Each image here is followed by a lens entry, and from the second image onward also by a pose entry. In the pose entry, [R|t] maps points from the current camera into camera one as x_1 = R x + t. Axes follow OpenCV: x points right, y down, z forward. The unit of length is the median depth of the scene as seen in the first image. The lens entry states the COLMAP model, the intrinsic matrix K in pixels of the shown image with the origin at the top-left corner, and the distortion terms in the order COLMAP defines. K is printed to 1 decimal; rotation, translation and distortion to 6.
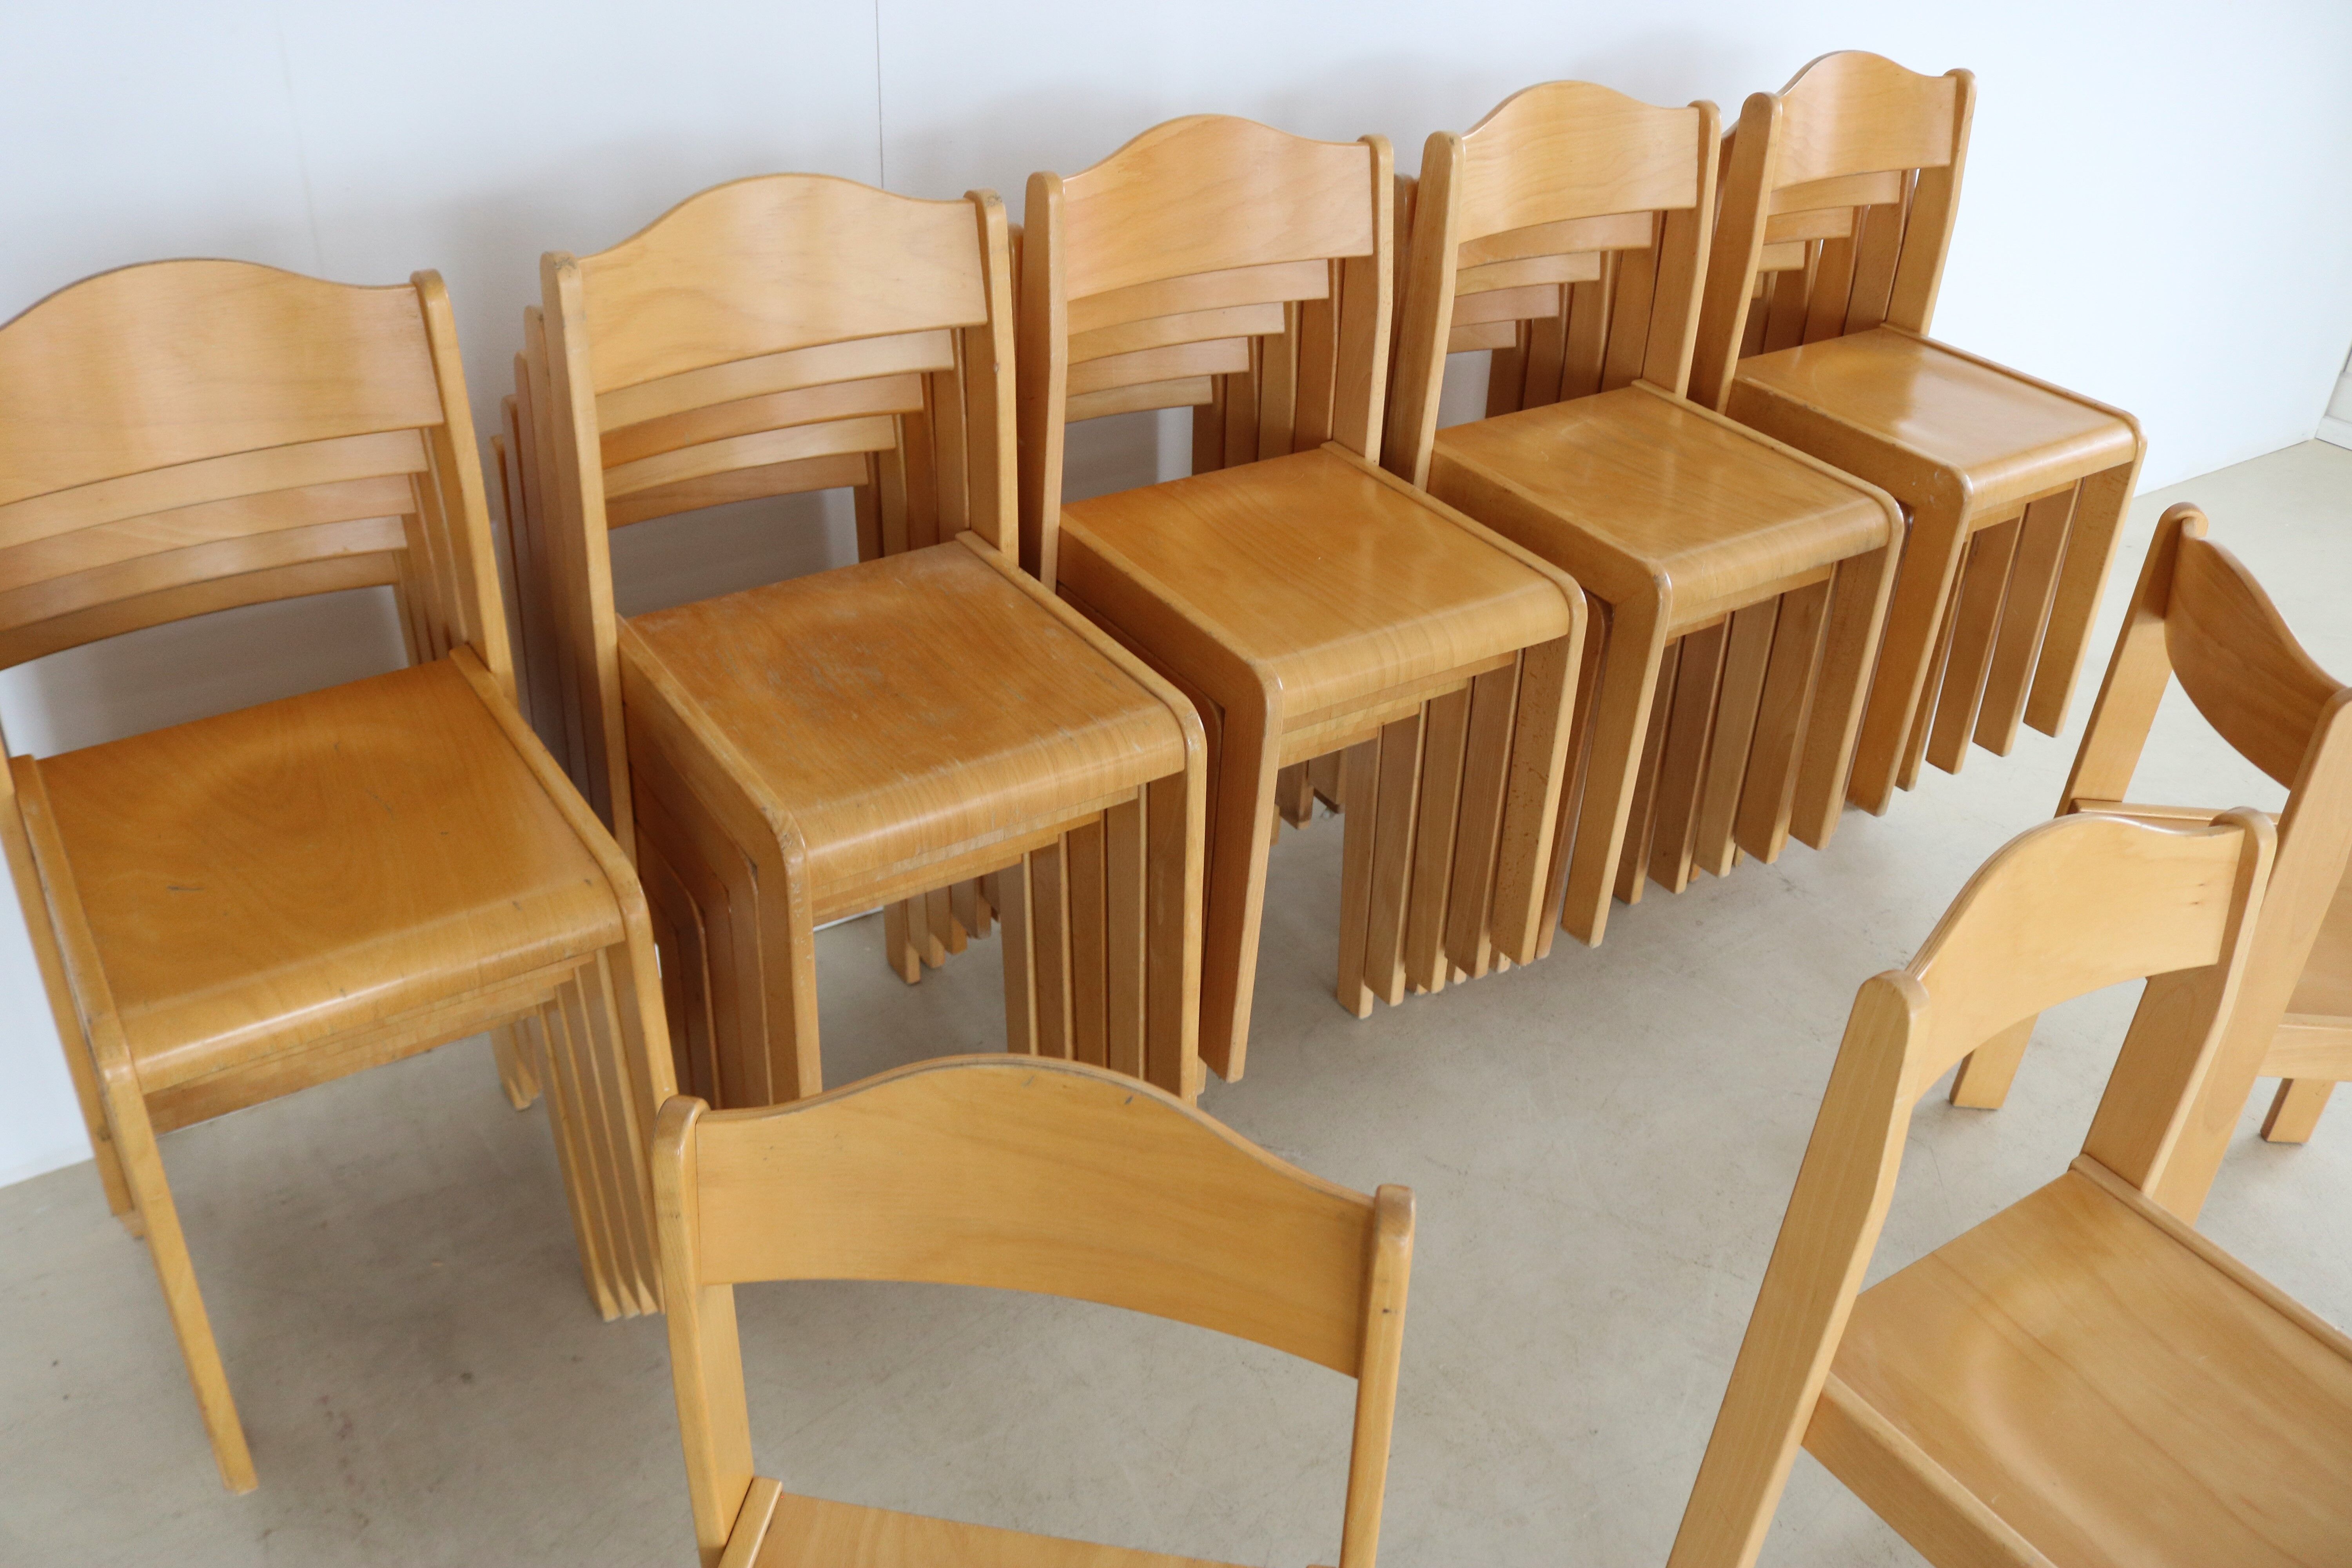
lens RADIAL K [[1910.9, 0, 1138.8], [0, 1910.9, 788.4], [0, 0, 1]] dist [-0.099471, 0.002067]
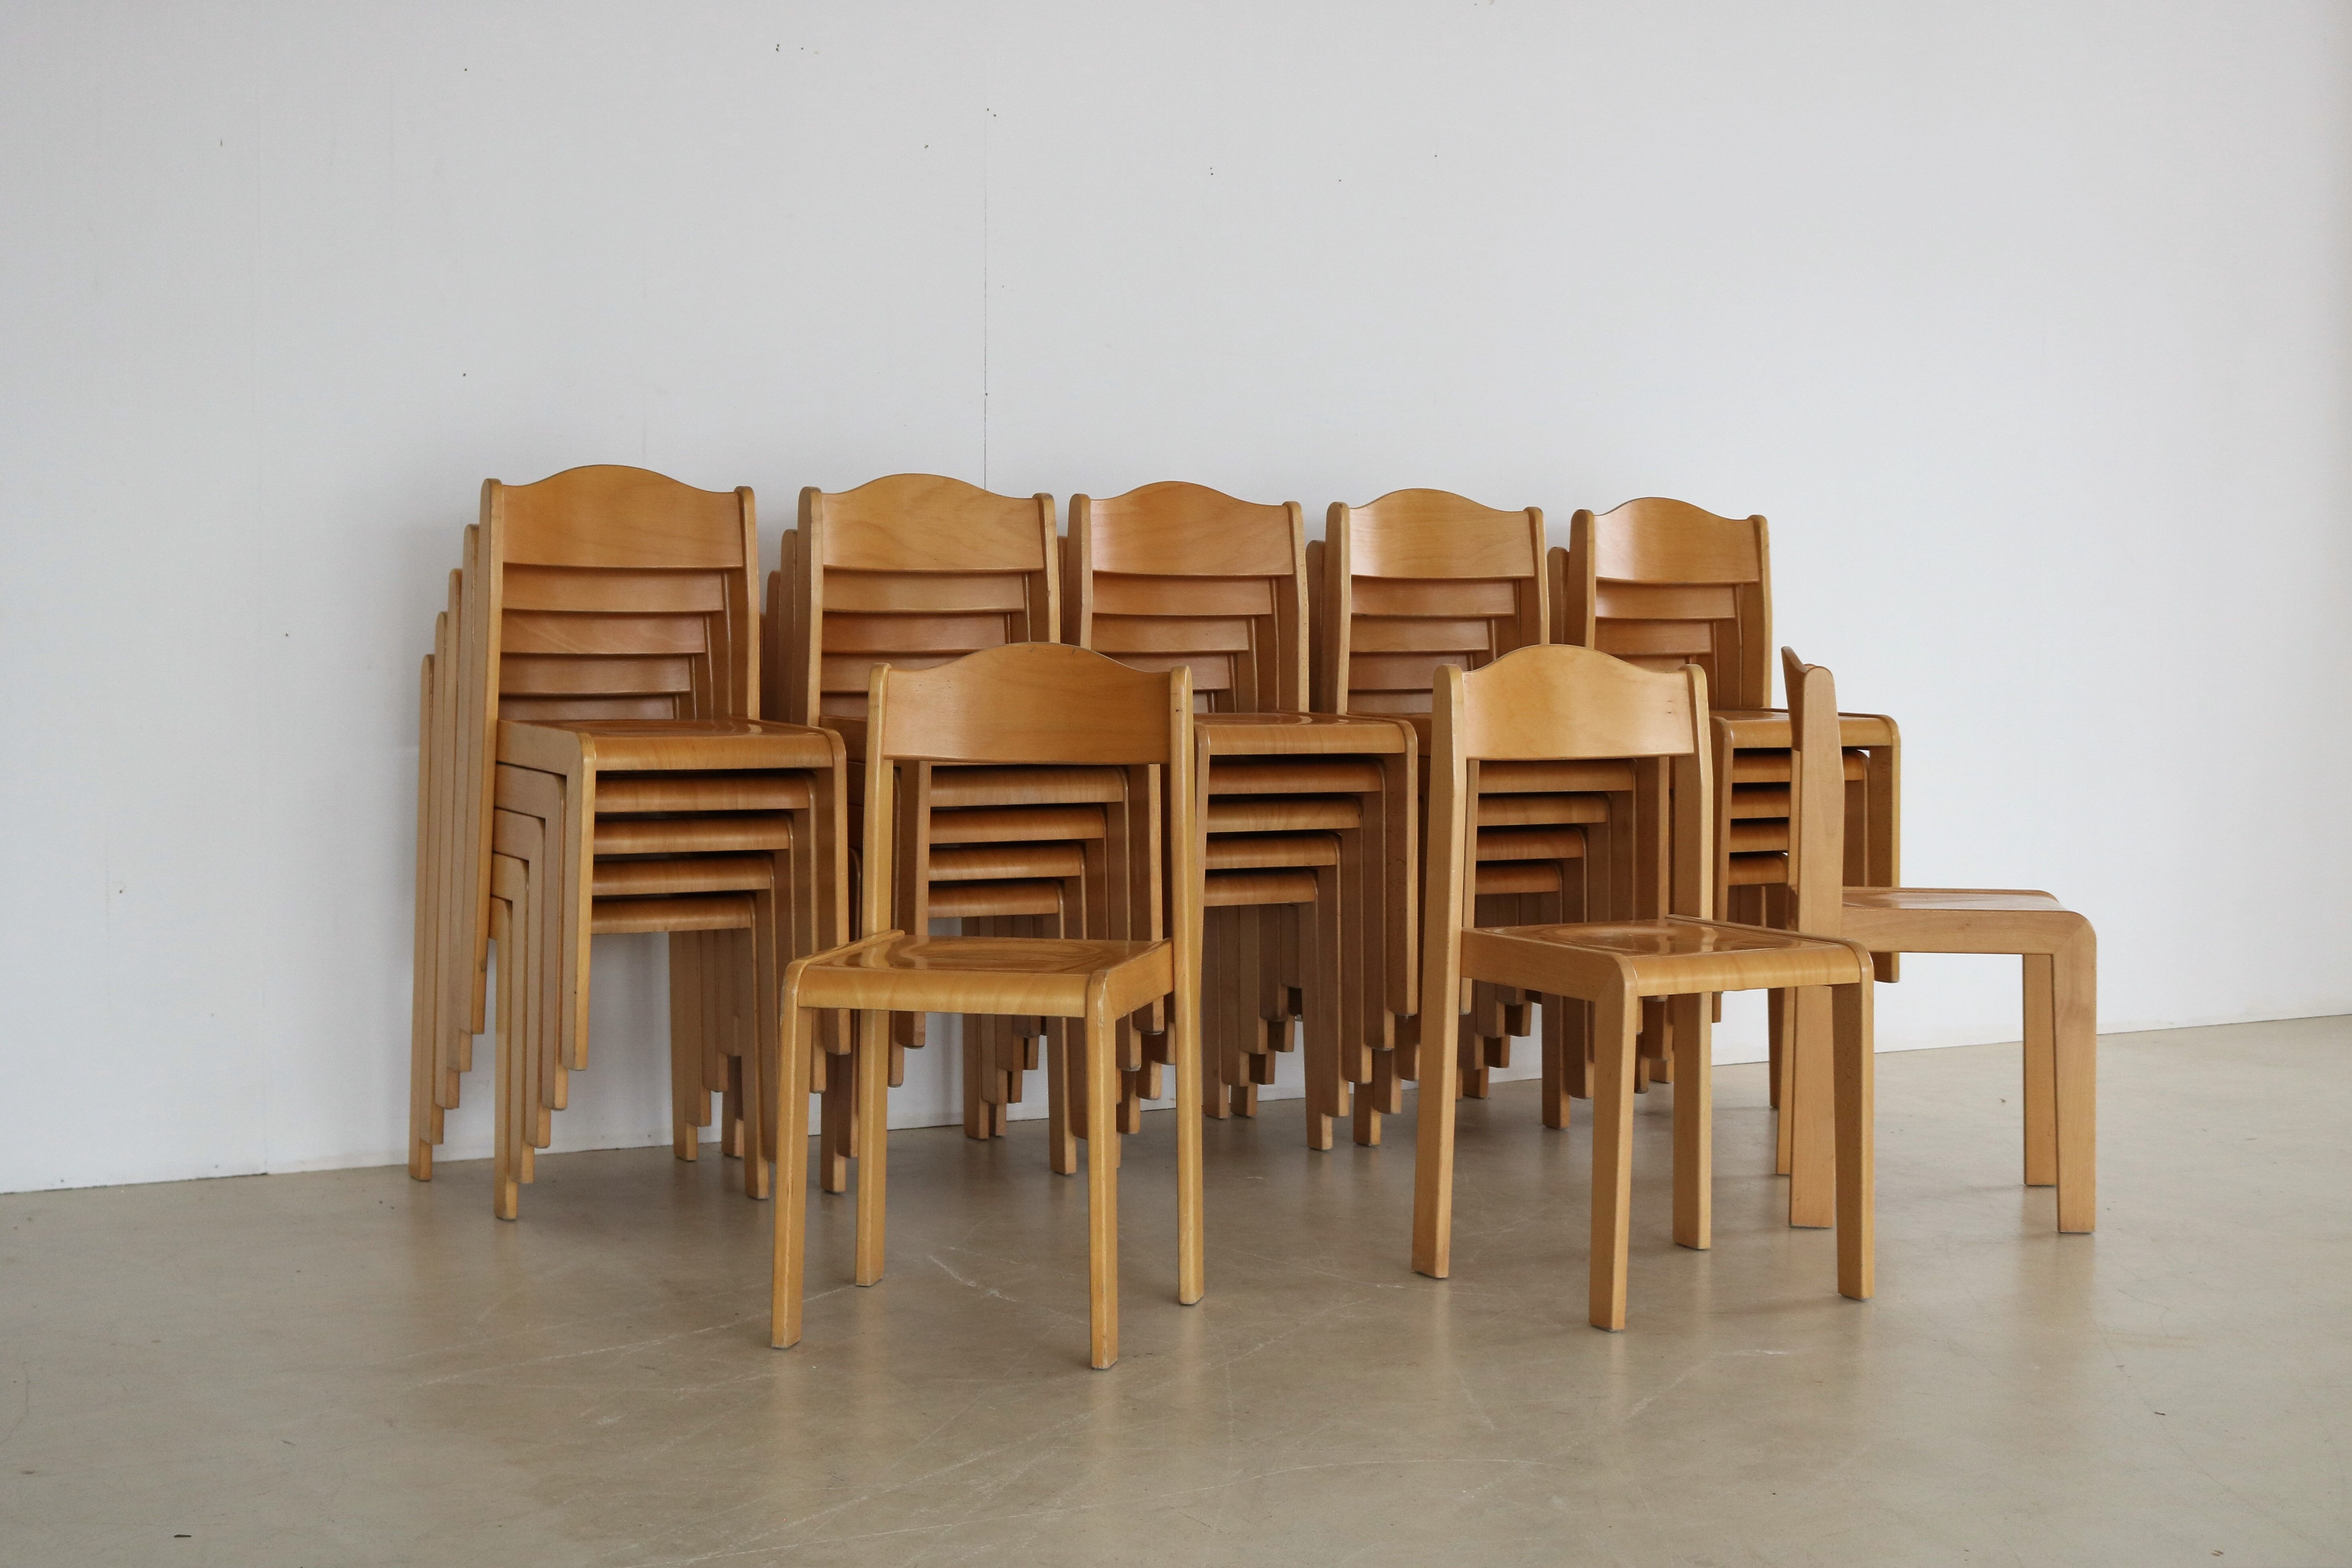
lens RADIAL K [[3233.4, 0, 1176.0], [0, 3233.4, 784.0], [0, 0, 1]] dist [-0.011641, -0.010186]
pose [[0.997488, -0.019461, -0.068103, 0.218524], [-0.016954, 0.867958, -0.496348, 1.277378], [0.068770, 0.496256, 0.865448, -1.323543]]
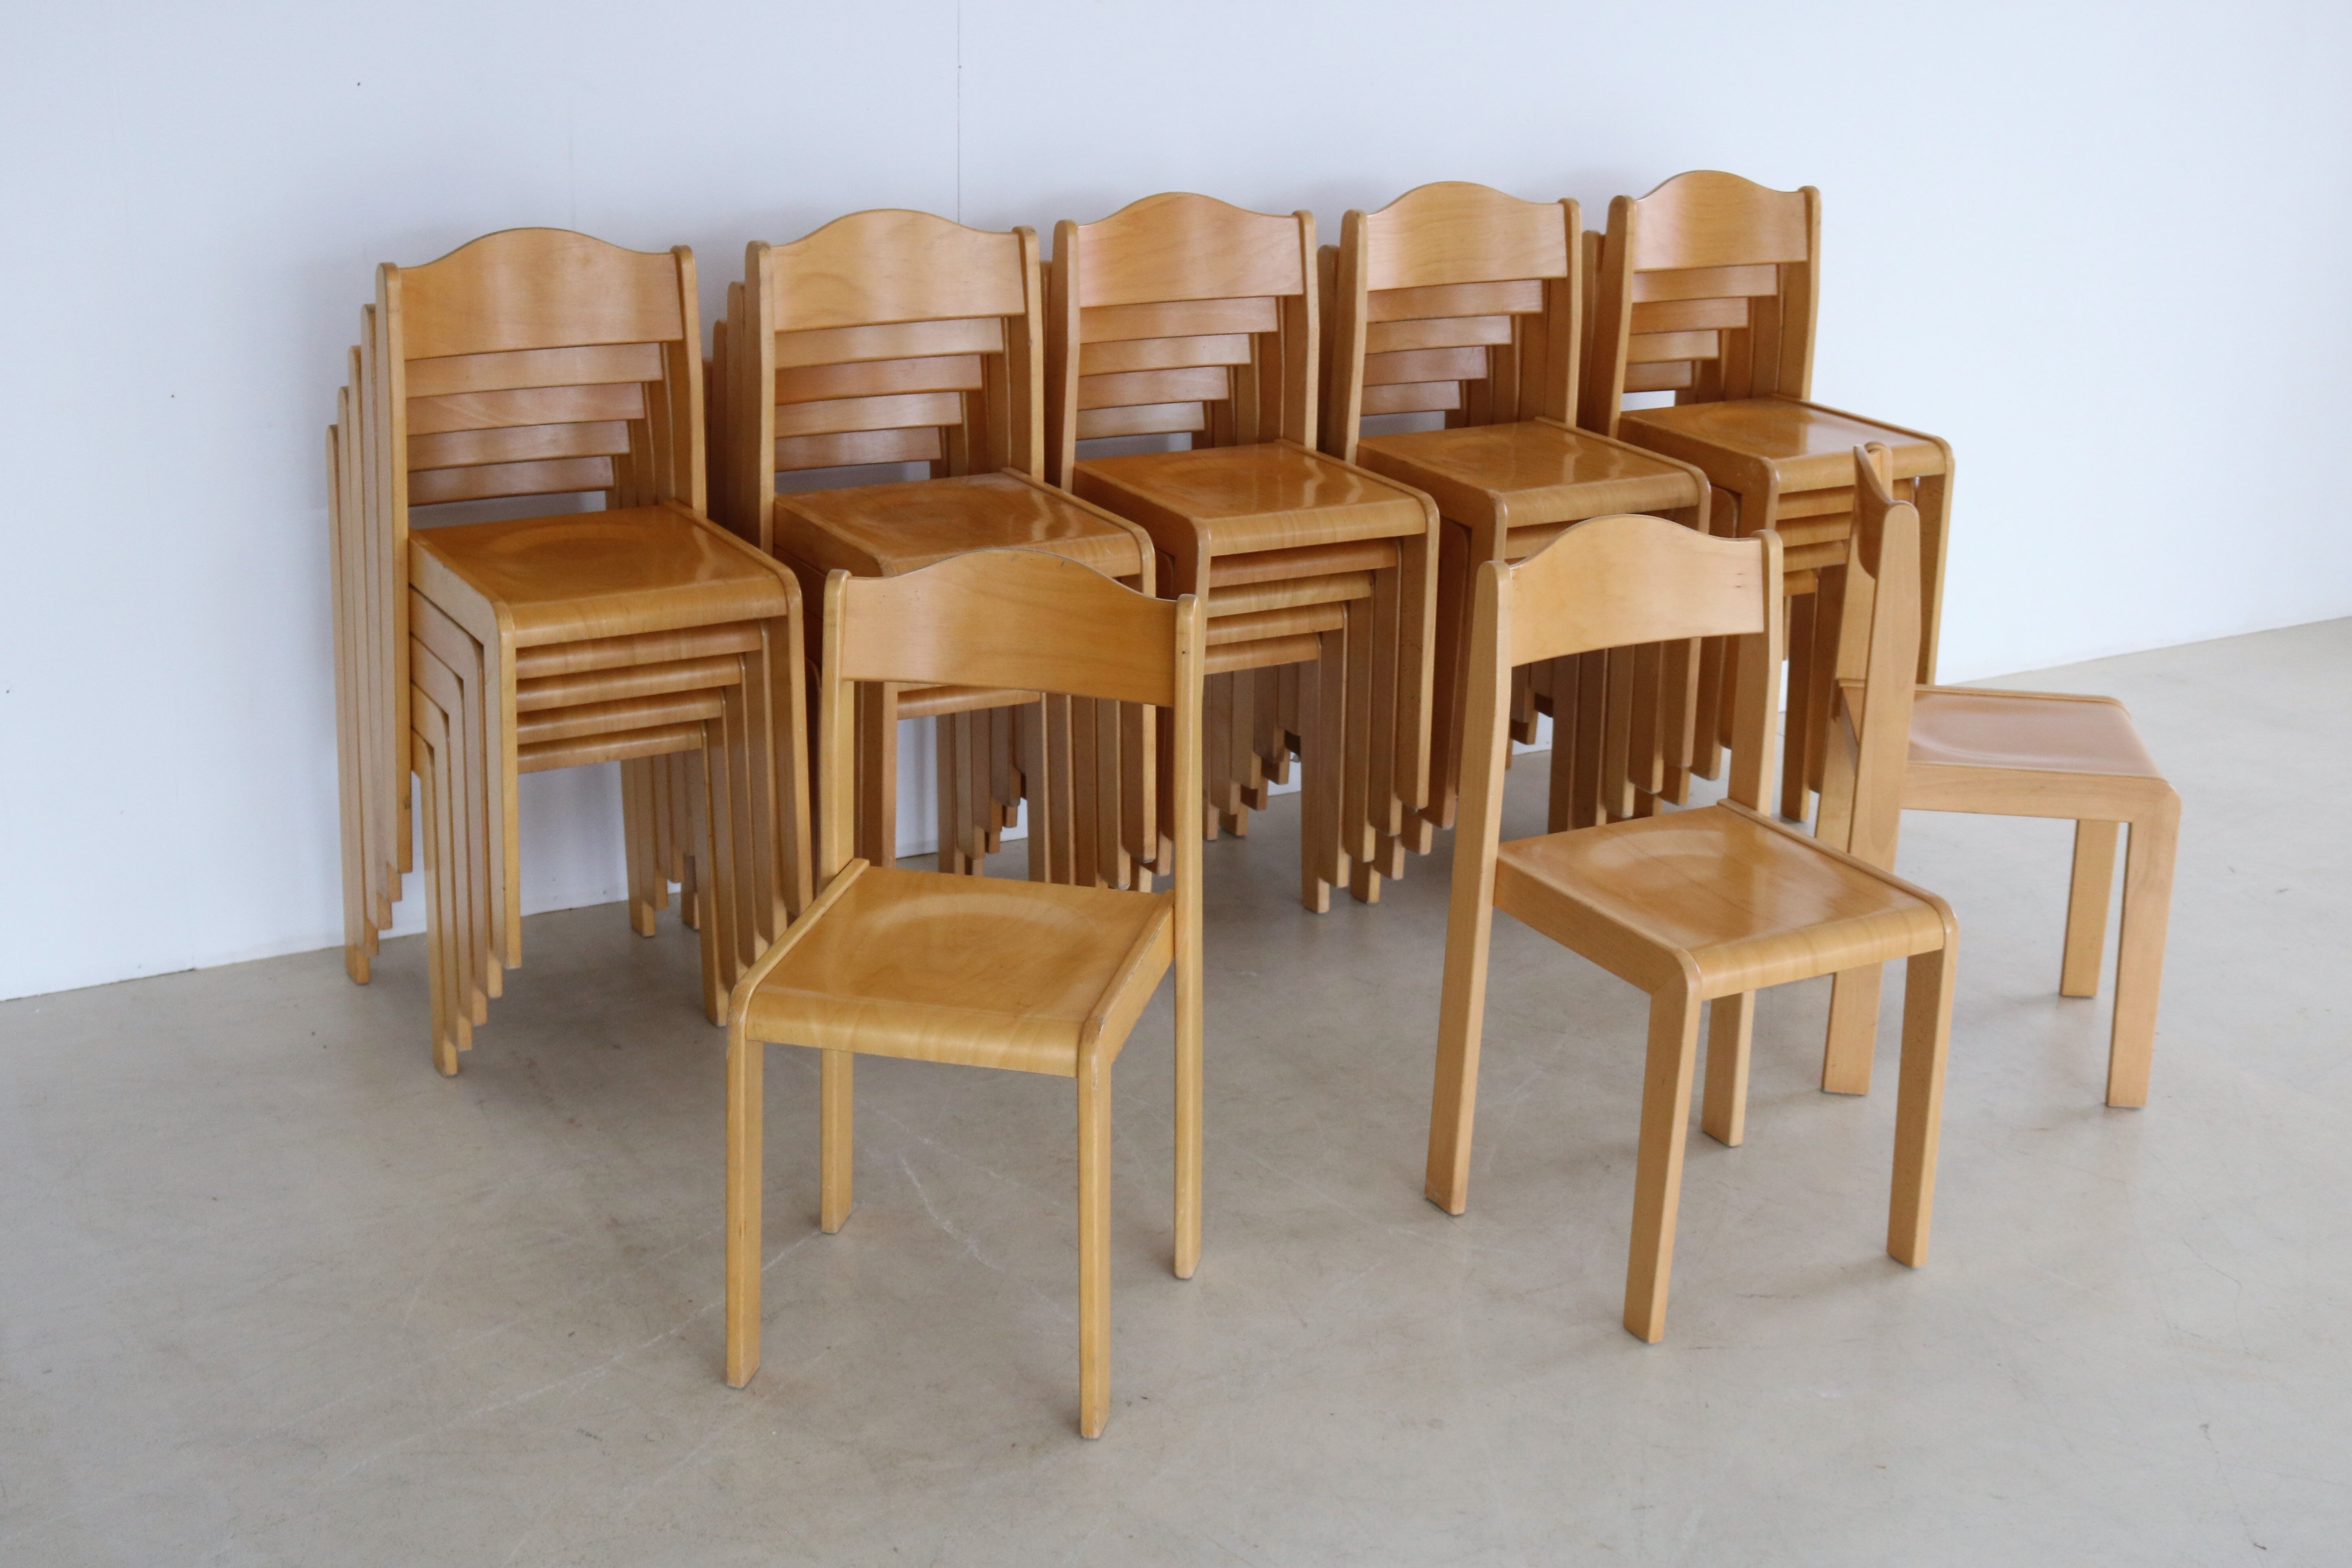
lens RADIAL K [[2902.8, 0, 1176.0], [0, 2902.8, 784.0], [0, 0, 1]] dist [-0.050919, 0.011548]
pose [[0.998495, 0.011778, -0.053559, 0.157745], [-0.024305, 0.970546, -0.239688, 0.626915], [0.049159, 0.240629, 0.969372, -1.069822]]
